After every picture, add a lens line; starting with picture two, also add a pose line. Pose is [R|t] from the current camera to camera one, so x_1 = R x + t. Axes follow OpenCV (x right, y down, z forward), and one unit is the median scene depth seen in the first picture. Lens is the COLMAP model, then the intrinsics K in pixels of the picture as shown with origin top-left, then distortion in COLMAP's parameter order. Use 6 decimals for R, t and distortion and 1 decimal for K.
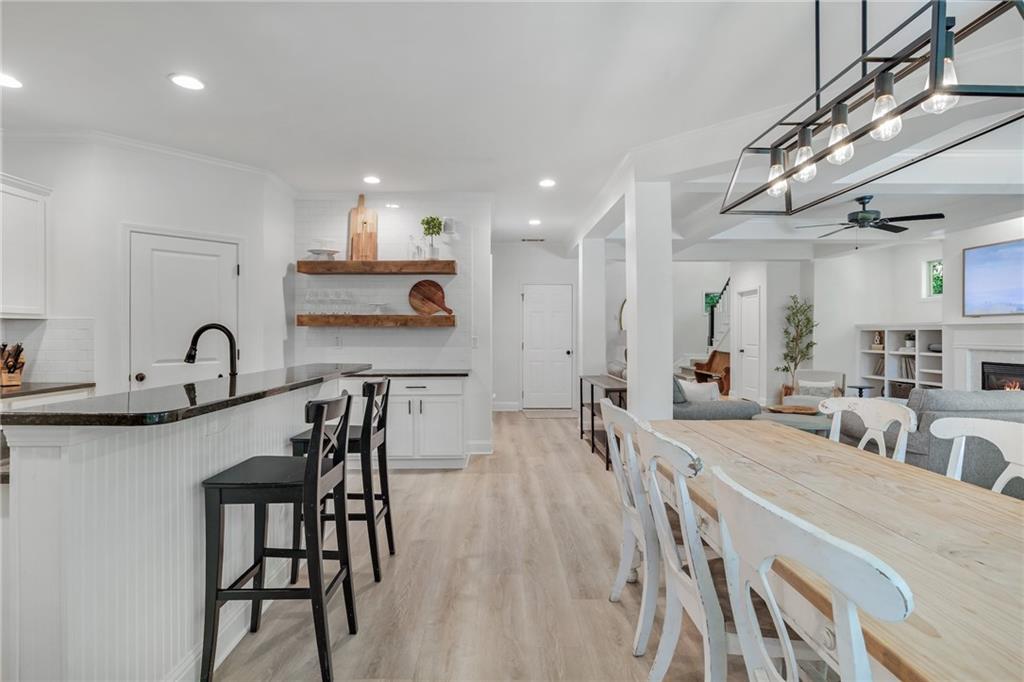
lens RADIAL K [[482.3, 0, 512.7], [0, 482.3, 335.1], [0, 0, 1]] dist [-0.007931, 0.001385]
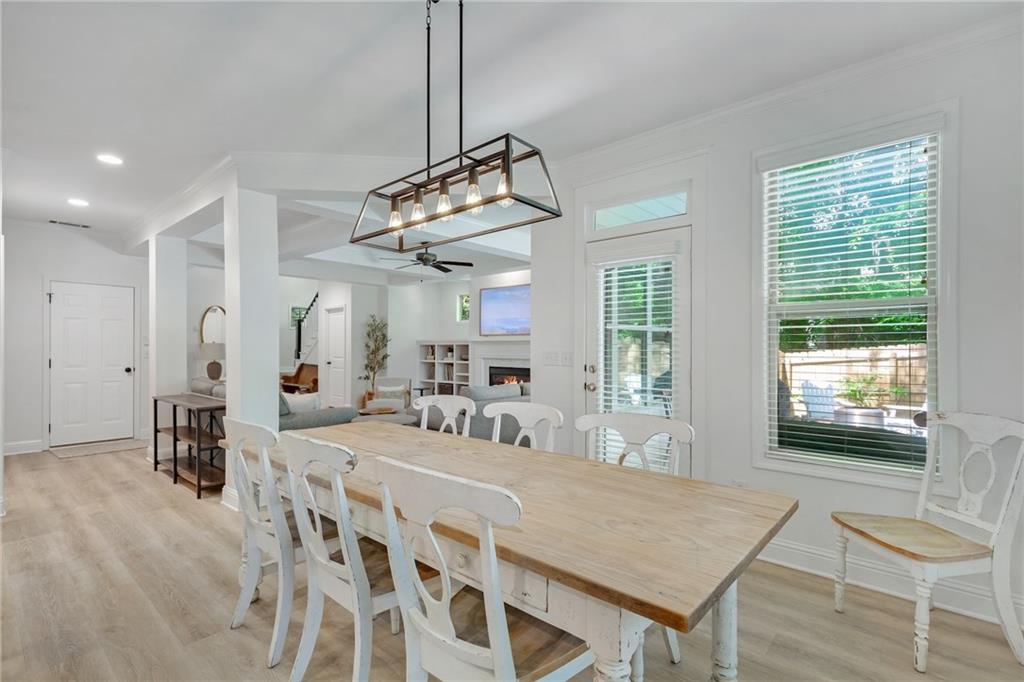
lens RADIAL K [[460.0, 0, 509.3], [0, 460.0, 350.3], [0, 0, 1]] dist [-0.004157, -0.000832]
pose [[0.672839, -0.003647, 0.739780, -0.040272], [0.000657, 0.999990, 0.004332, -0.000149], [-0.739789, -0.002429, 0.672835, -0.004508]]
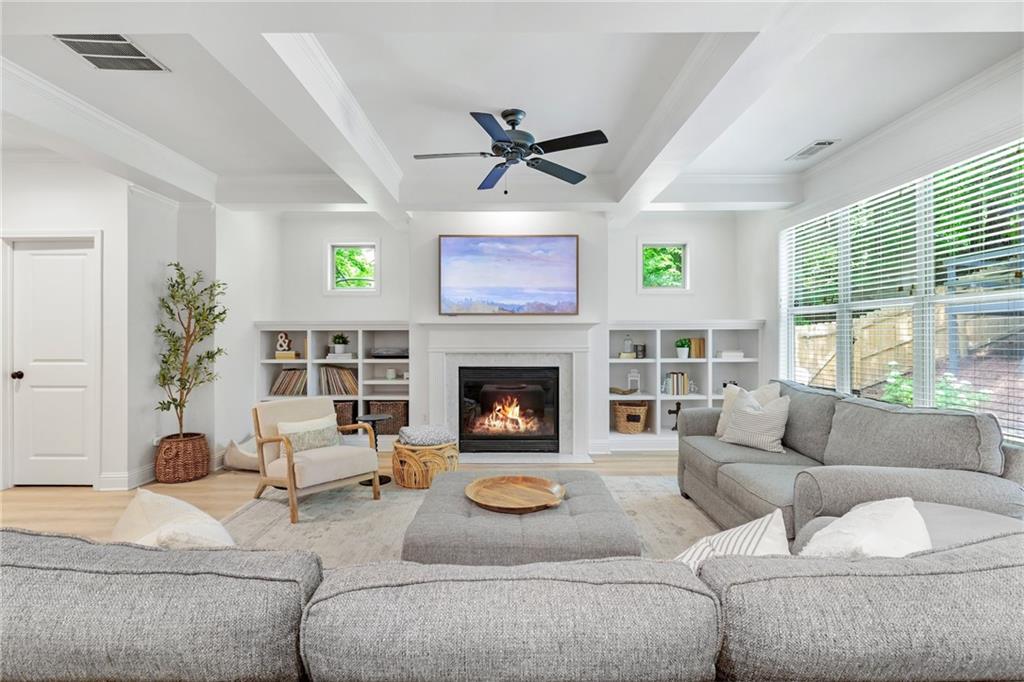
lens RADIAL K [[482.3, 0, 514.8], [0, 482.3, 335.7], [0, 0, 1]] dist [-0.007931, 0.001385]
pose [[0.026878, 0.002680, 0.999635, 0.119939], [0.006204, 0.999977, -0.002848, 0.002434], [-0.999619, 0.006278, 0.026861, 1.098562]]
